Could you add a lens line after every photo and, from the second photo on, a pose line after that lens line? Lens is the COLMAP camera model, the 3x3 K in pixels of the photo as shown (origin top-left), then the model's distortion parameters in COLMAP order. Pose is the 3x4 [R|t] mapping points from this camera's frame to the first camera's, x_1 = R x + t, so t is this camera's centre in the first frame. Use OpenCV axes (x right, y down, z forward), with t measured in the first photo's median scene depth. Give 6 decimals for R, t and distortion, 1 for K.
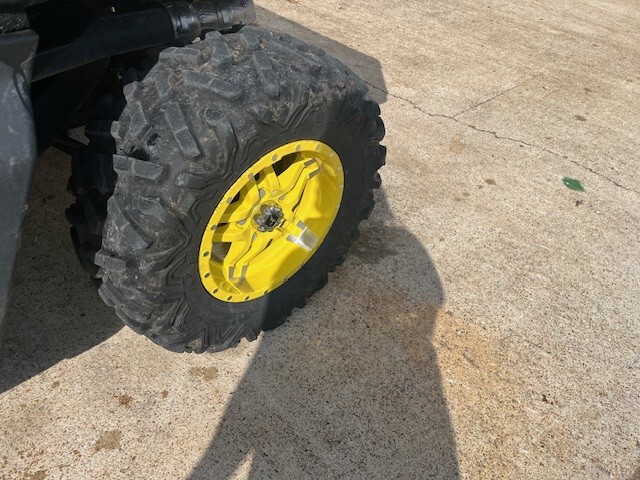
lens RADIAL K [[488.0, 0, 317.5], [0, 488.0, 235.7], [0, 0, 1]] dist [0.064788, -0.087108]
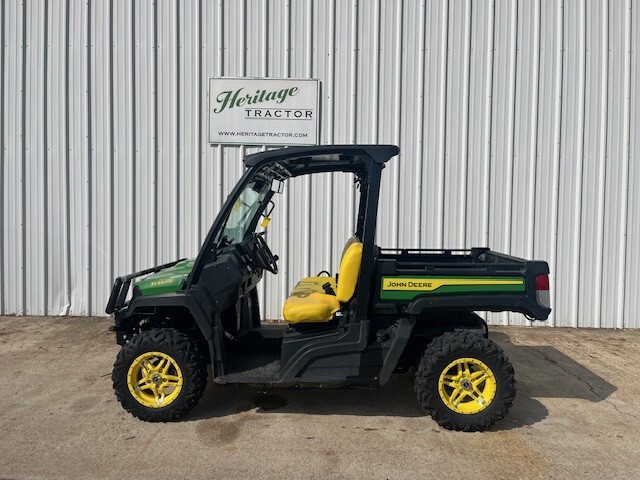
lens RADIAL K [[490.1, 0, 321.9], [0, 490.1, 231.0], [0, 0, 1]] dist [0.064389, -0.080762]
pose [[0.686557, -0.055098, -0.724986, 1.704825], [-0.439912, 0.762425, -0.474537, 1.182834], [0.578893, 0.644727, 0.499210, -1.885094]]
